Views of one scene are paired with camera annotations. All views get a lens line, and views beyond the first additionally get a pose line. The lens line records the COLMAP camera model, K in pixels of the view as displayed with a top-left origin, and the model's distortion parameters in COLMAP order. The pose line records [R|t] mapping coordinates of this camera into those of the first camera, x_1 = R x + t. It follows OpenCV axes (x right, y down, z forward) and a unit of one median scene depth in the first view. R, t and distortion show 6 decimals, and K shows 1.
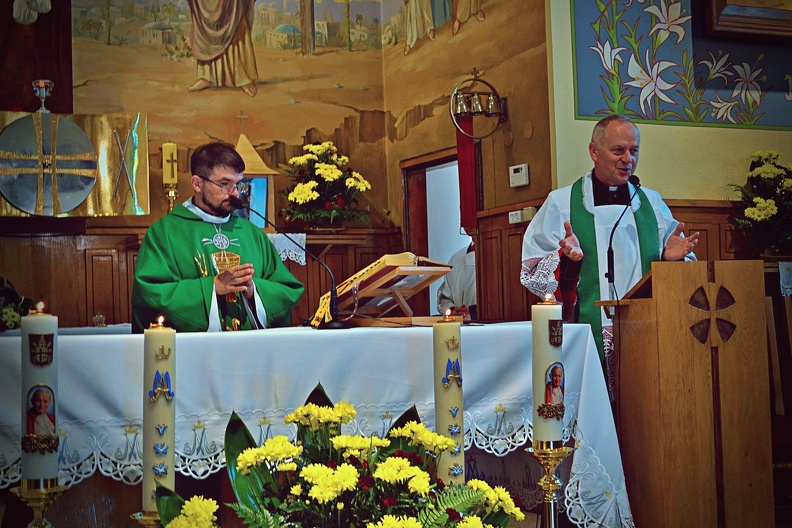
lens RADIAL K [[1343.0, 0, 396.0], [0, 1343.0, 264.0], [0, 0, 1]] dist [-0.013596, -0.026183]
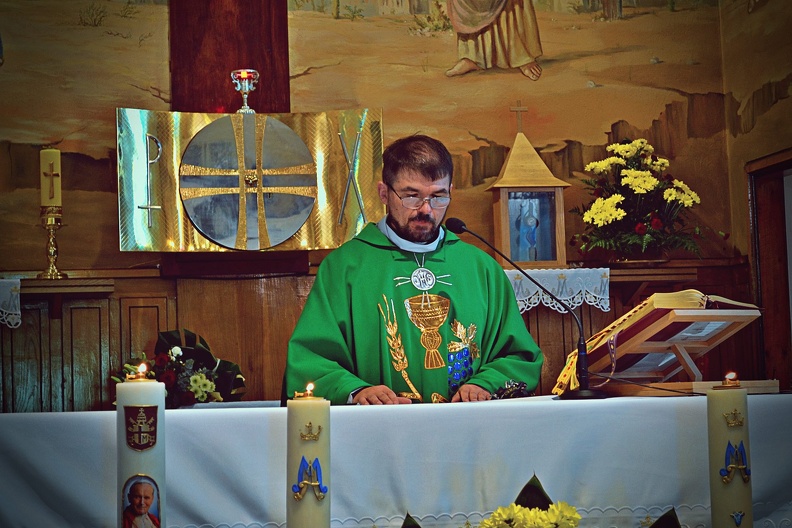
lens RADIAL K [[1845.5, 0, 396.0], [0, 1845.5, 264.0], [0, 0, 1]] dist [-0.005087, -0.163054]
pose [[0.973873, -0.019928, -0.226218, 0.048982], [0.013717, 0.999485, -0.028998, 0.002443], [0.226679, 0.025137, 0.973645, 0.018603]]
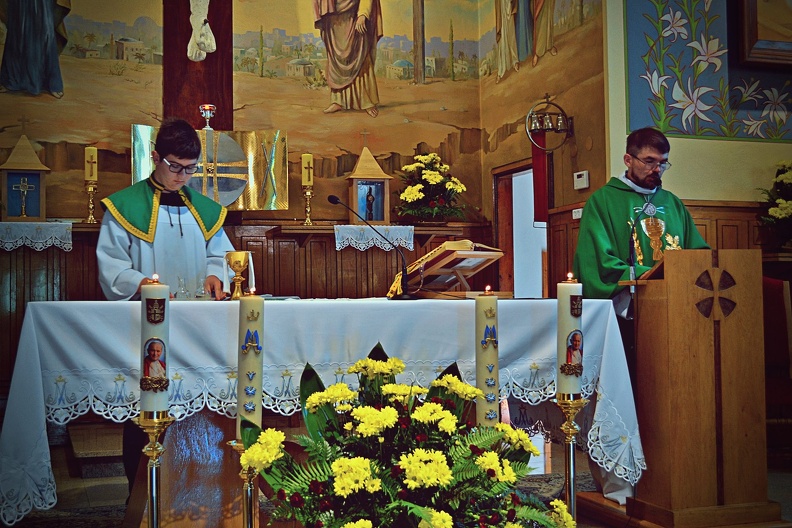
lens RADIAL K [[1061.1, 0, 396.0], [0, 1061.1, 264.0], [0, 0, 1]] dist [-0.018323, 0.005805]
pose [[0.992601, 0.013568, -0.120660, 0.040422], [-0.012277, 0.999859, 0.011441, 0.002132], [0.120798, -0.009875, 0.992628, 0.009640]]
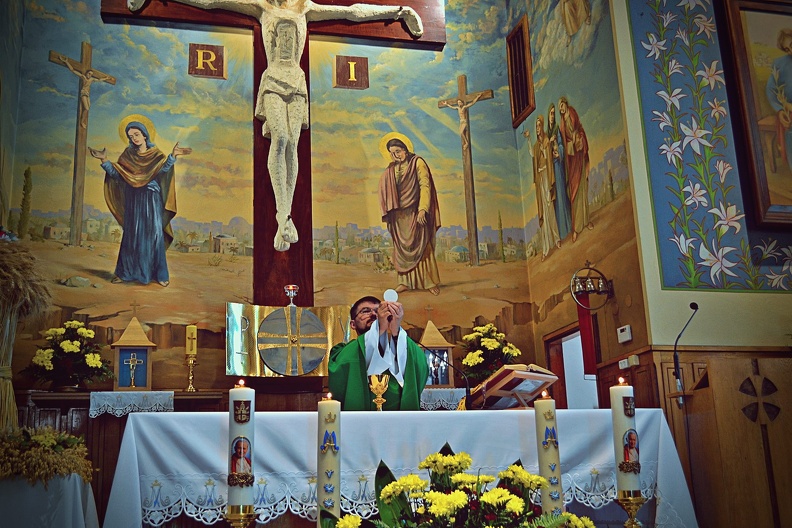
lens RADIAL K [[926.3, 0, 396.0], [0, 926.3, 264.0], [0, 0, 1]] dist [-0.027547, 0.007846]
pose [[0.981502, -0.059385, -0.182010, 0.038036], [0.020519, 0.977830, -0.208393, 0.055523], [0.190350, 0.200803, 0.960960, 0.030305]]
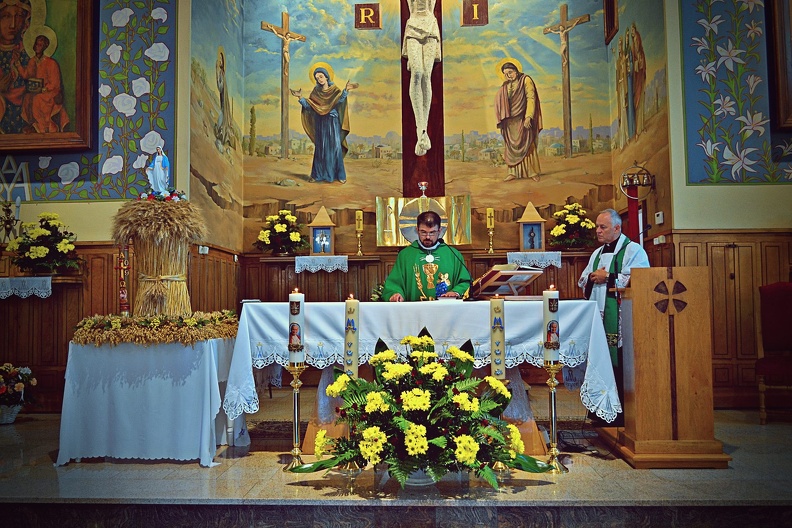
lens RADIAL K [[705.3, 0, 396.0], [0, 705.3, 264.0], [0, 0, 1]] dist [-0.011277, 0.000718]
pose [[0.878154, -0.007885, -0.478313, 0.229564], [0.007704, 0.999968, -0.002339, -0.004435], [0.478316, -0.001631, 0.878186, -0.003646]]
